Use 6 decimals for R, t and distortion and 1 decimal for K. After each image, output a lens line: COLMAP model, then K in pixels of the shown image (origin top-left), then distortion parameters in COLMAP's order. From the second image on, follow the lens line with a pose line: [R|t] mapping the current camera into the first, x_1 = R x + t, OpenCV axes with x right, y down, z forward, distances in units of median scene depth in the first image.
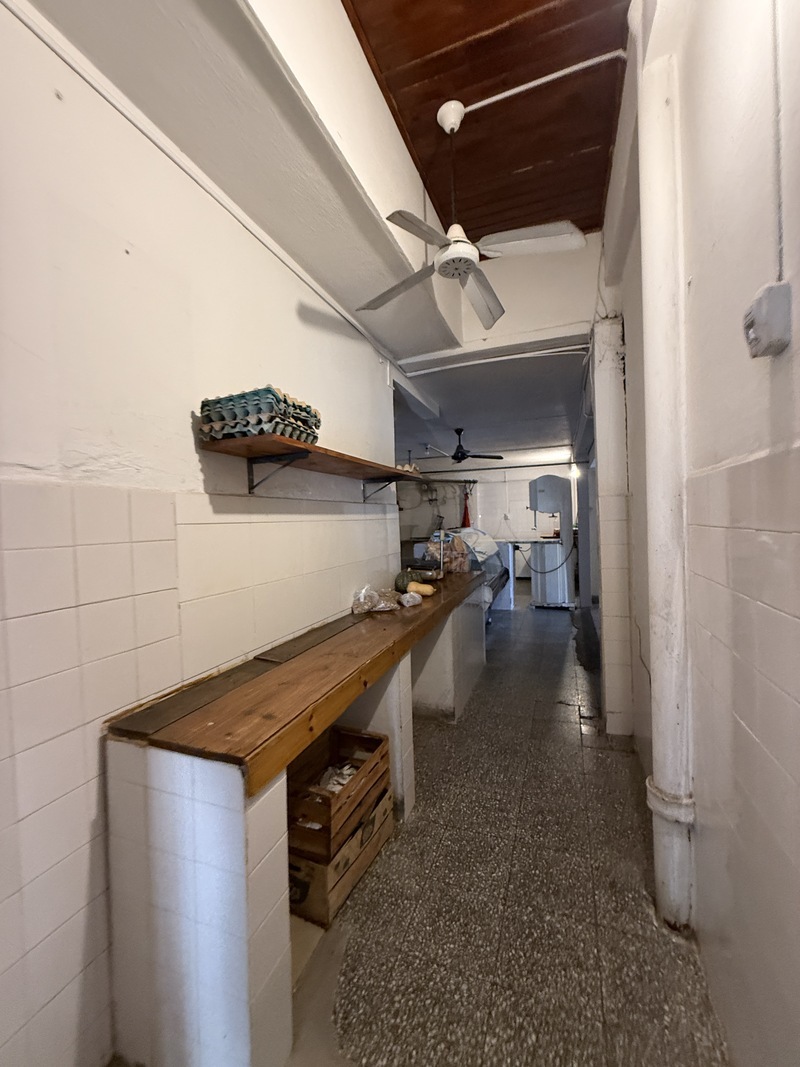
lens RADIAL K [[425.9, 0, 404.9], [0, 425.9, 526.3], [0, 0, 1]] dist [0.000771, 0.000301]
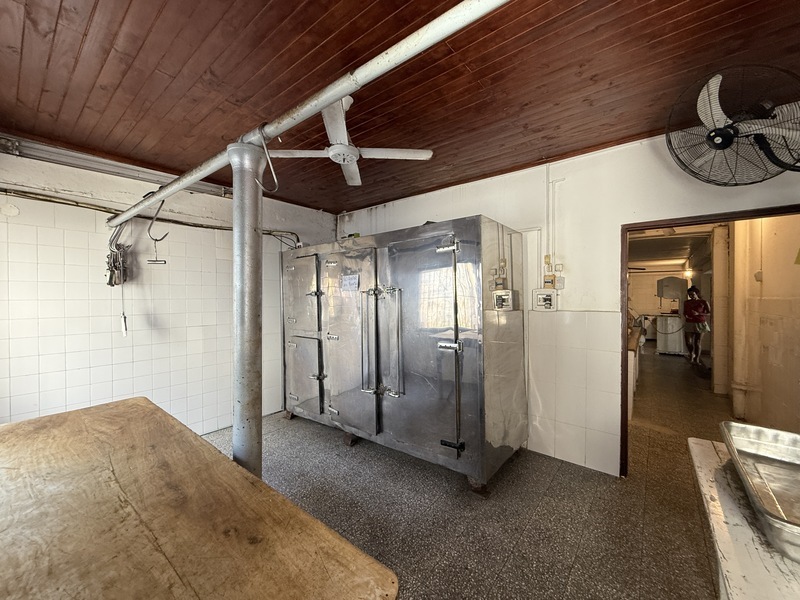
lens RADIAL K [[319.3, 0, 393.6], [0, 319.3, 299.8], [0, 0, 1]] dist [0.000771, 0.000301]
pose [[0.943307, 0.034969, -0.330074, -0.283853], [-0.035203, 0.999366, 0.005269, 0.004742], [0.330049, 0.006649, 0.943940, -0.566267]]
